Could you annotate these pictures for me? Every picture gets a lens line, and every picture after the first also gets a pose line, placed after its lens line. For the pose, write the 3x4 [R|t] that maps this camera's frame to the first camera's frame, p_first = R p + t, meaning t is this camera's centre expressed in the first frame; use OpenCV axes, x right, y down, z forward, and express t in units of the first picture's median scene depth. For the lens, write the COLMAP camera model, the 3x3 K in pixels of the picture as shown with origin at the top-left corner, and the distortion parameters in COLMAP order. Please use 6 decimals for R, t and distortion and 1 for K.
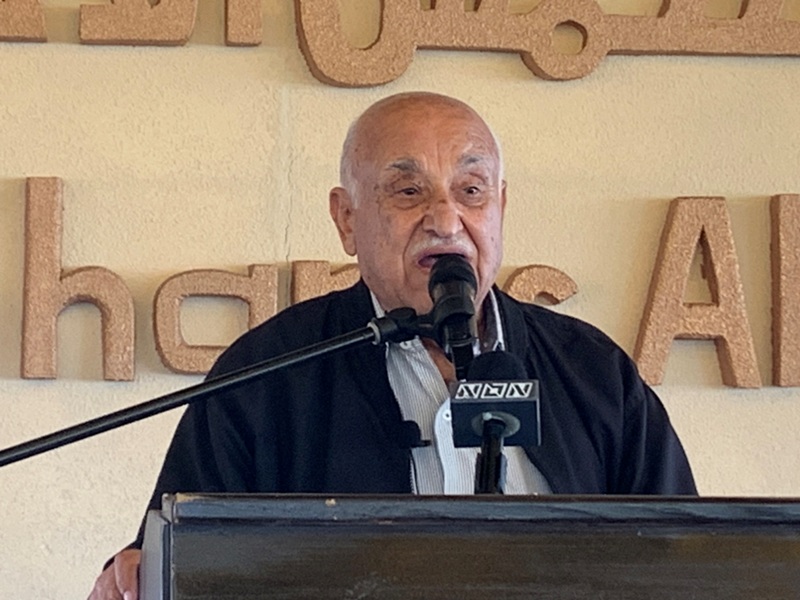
lens RADIAL K [[3045.9, 0, 400.1], [0, 3045.9, 298.7], [0, 0, 1]] dist [0.175497, 0.000000]
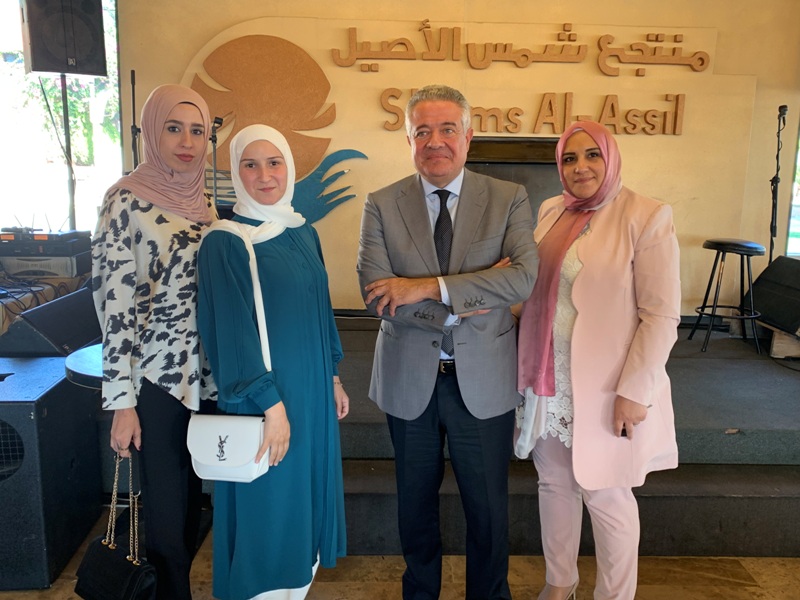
lens RADIAL K [[729.7, 0, 404.5], [0, 729.7, 292.5], [0, 0, 1]] dist [0.003799, -0.000044]
pose [[0.993569, 0.032865, -0.108357, 0.004856], [-0.007585, 0.974119, 0.225909, 0.015111], [0.112977, -0.223634, 0.968103, -0.214492]]
